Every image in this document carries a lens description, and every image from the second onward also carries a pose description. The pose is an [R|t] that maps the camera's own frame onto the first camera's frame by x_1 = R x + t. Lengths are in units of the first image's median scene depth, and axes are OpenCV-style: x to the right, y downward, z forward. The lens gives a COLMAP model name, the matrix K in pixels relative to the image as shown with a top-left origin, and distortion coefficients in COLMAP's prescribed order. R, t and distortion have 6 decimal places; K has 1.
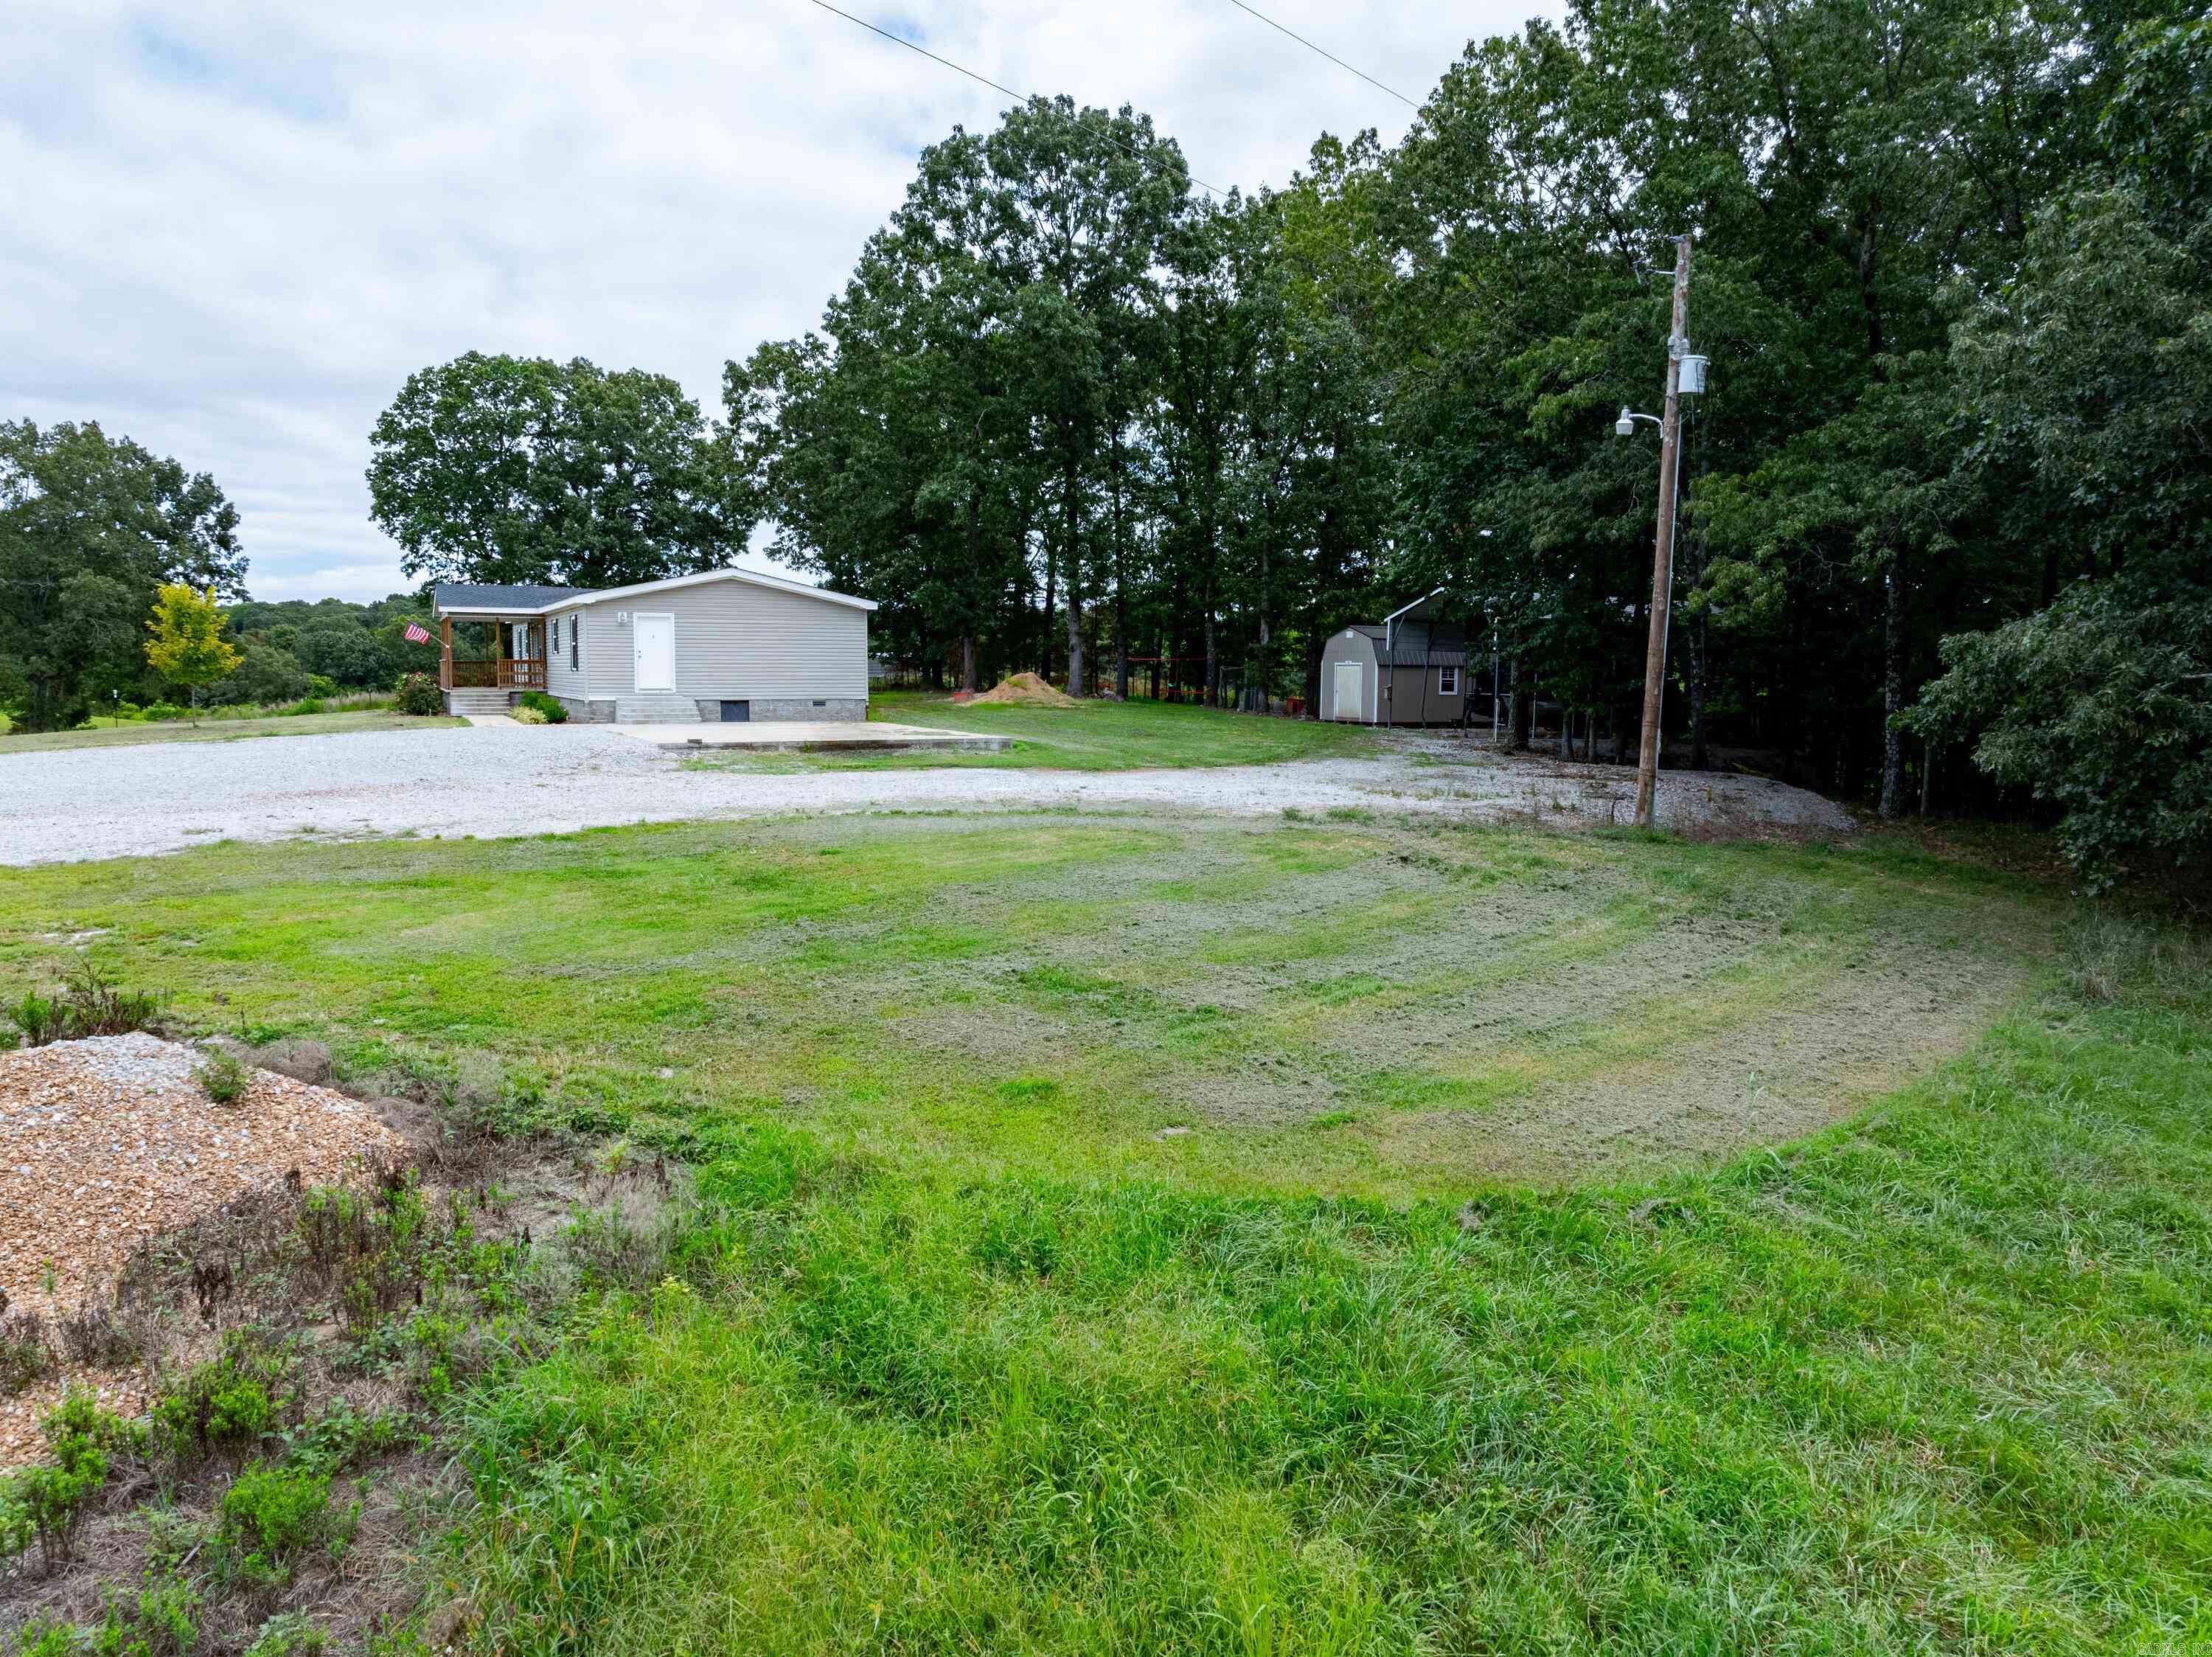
lens RADIAL K [[1539.4, 0, 1107.7], [0, 1539.4, 853.8], [0, 0, 1]] dist [-0.027150, 0.004731]
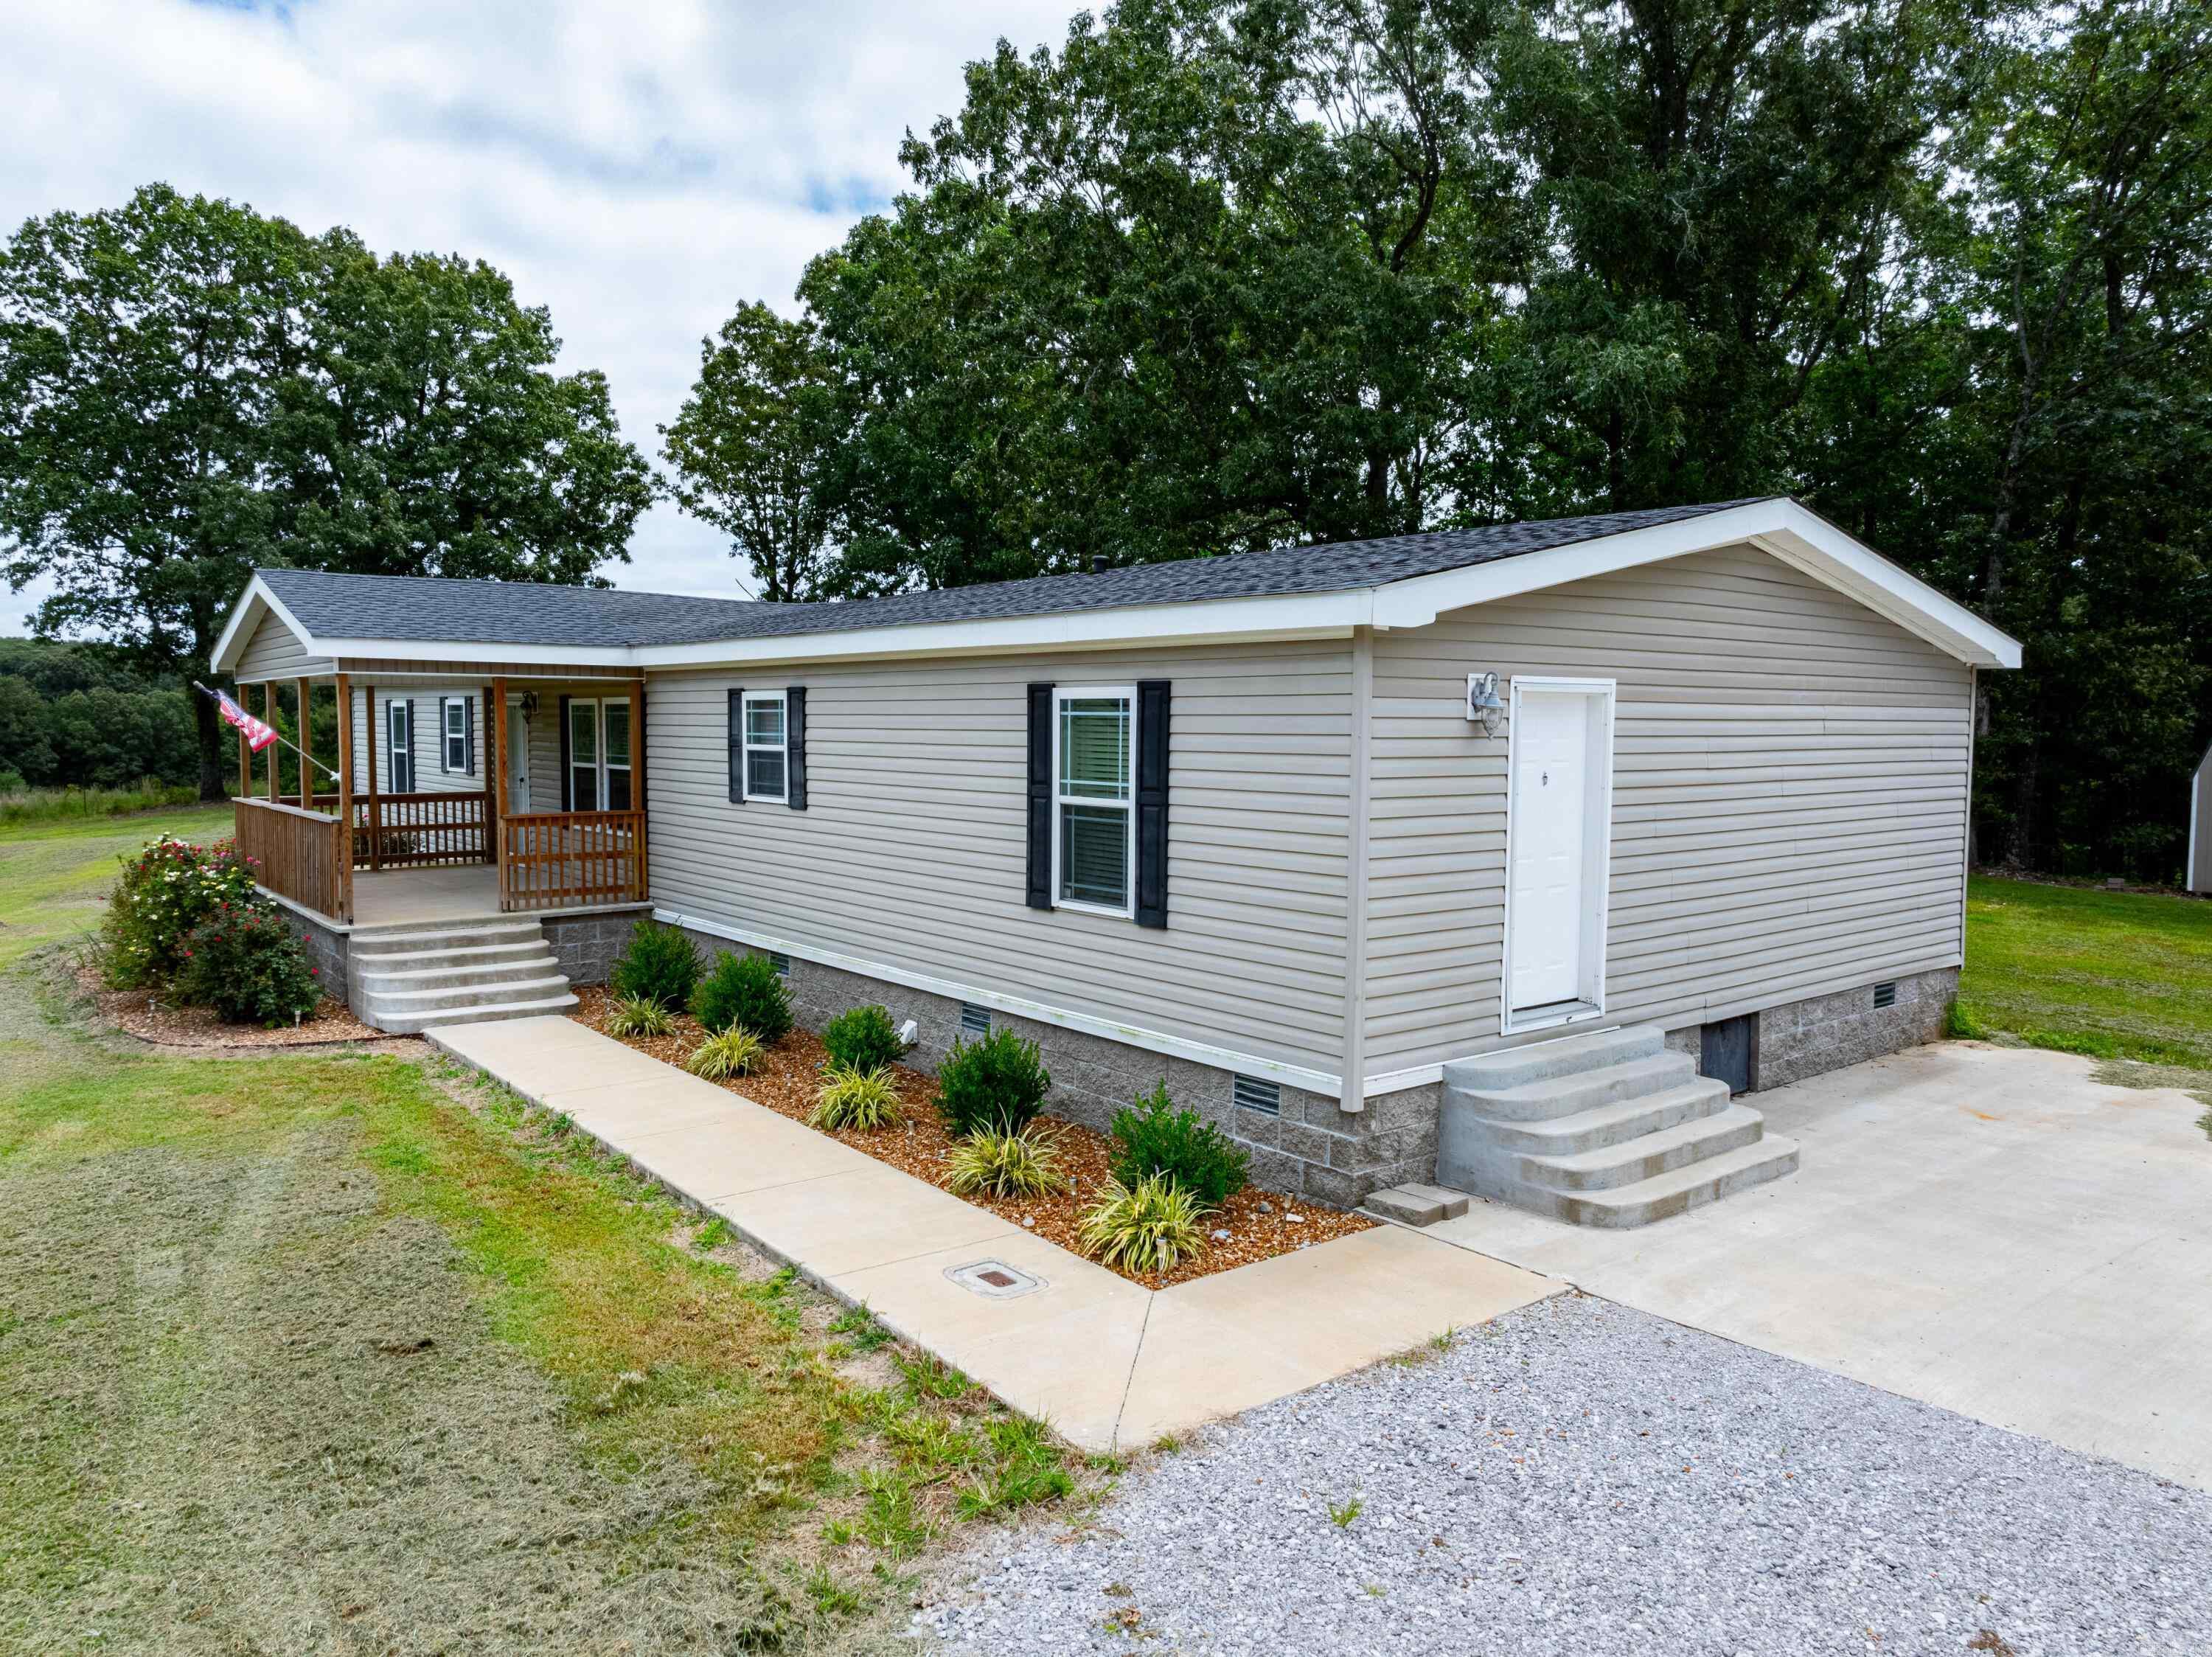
lens RADIAL K [[1569.6, 0, 1113.9], [0, 1569.6, 825.3], [0, 0, 1]] dist [-0.043764, -0.006302]
pose [[0.973268, -0.015572, 0.229142, -0.312810], [0.026954, 0.998549, -0.046627, -0.095480], [-0.228084, 0.051557, 0.972276, 0.599730]]
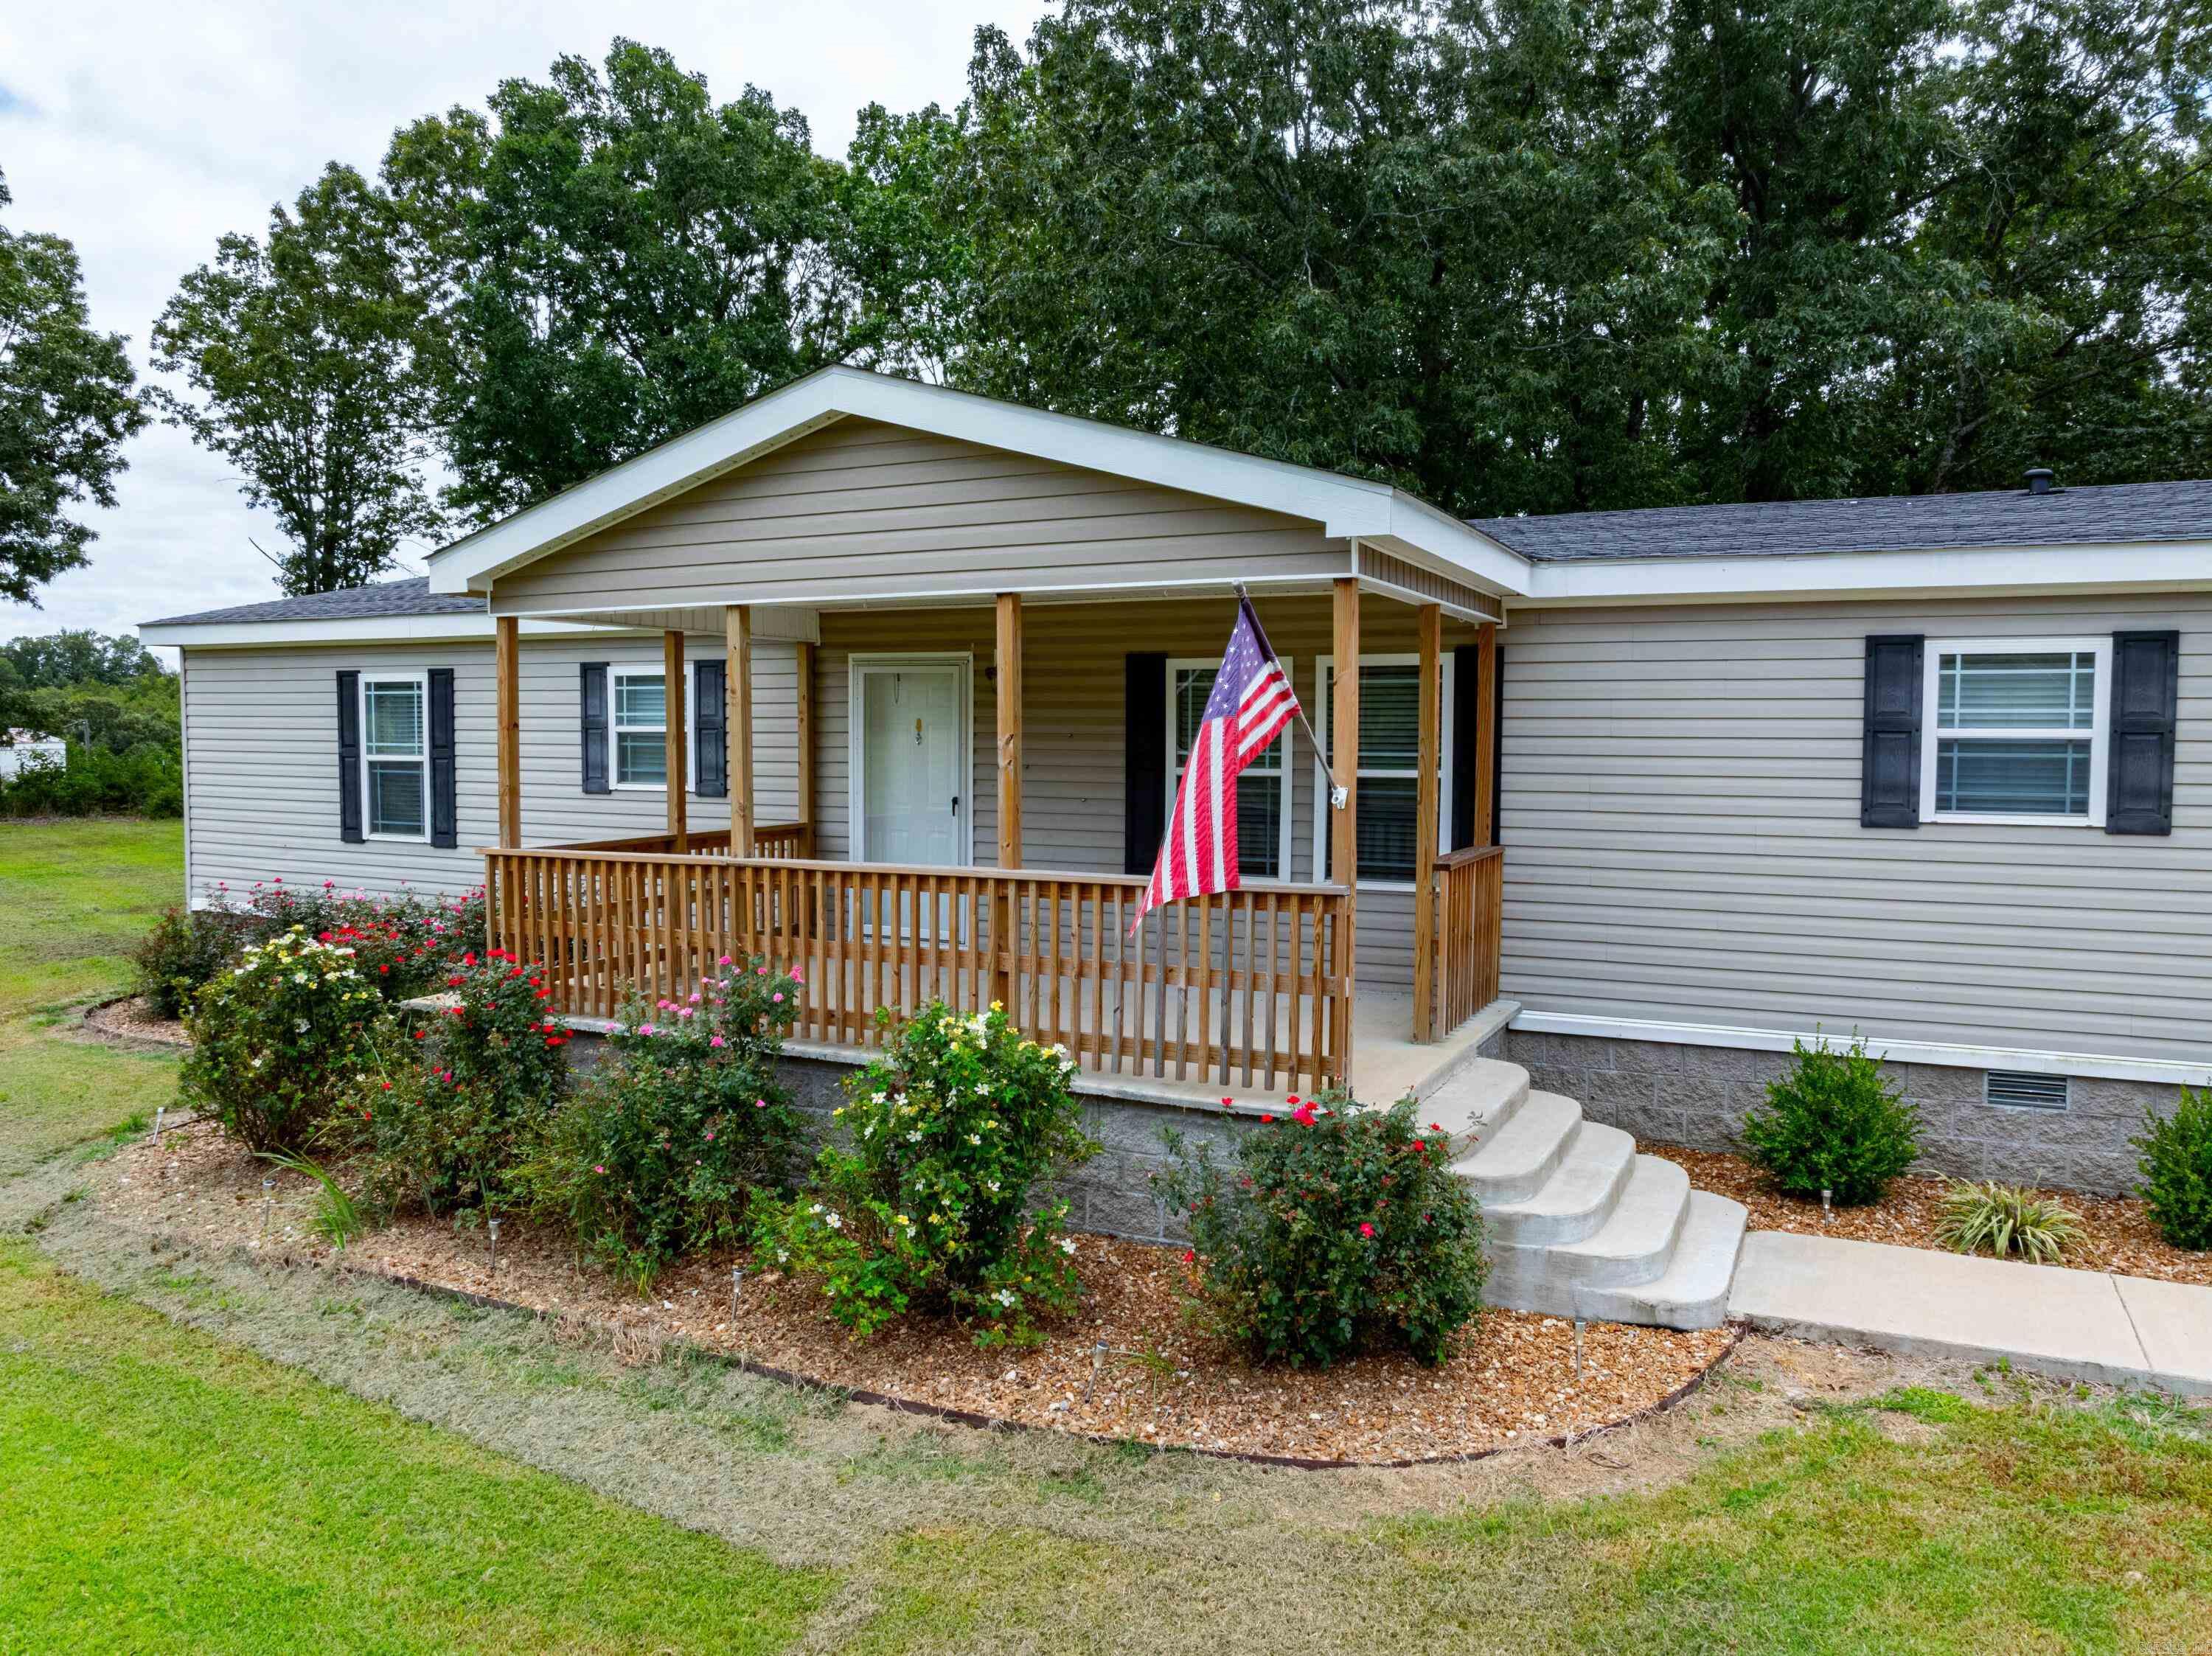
lens RADIAL K [[1568.2, 0, 1106.9], [0, 1568.2, 815.8], [0, 0, 1]] dist [-0.066875, 0.046995]
pose [[0.783230, -0.038955, 0.620511, -0.472425], [0.076201, 0.996525, -0.033623, -0.115109], [-0.617045, 0.073618, 0.783477, 0.796065]]
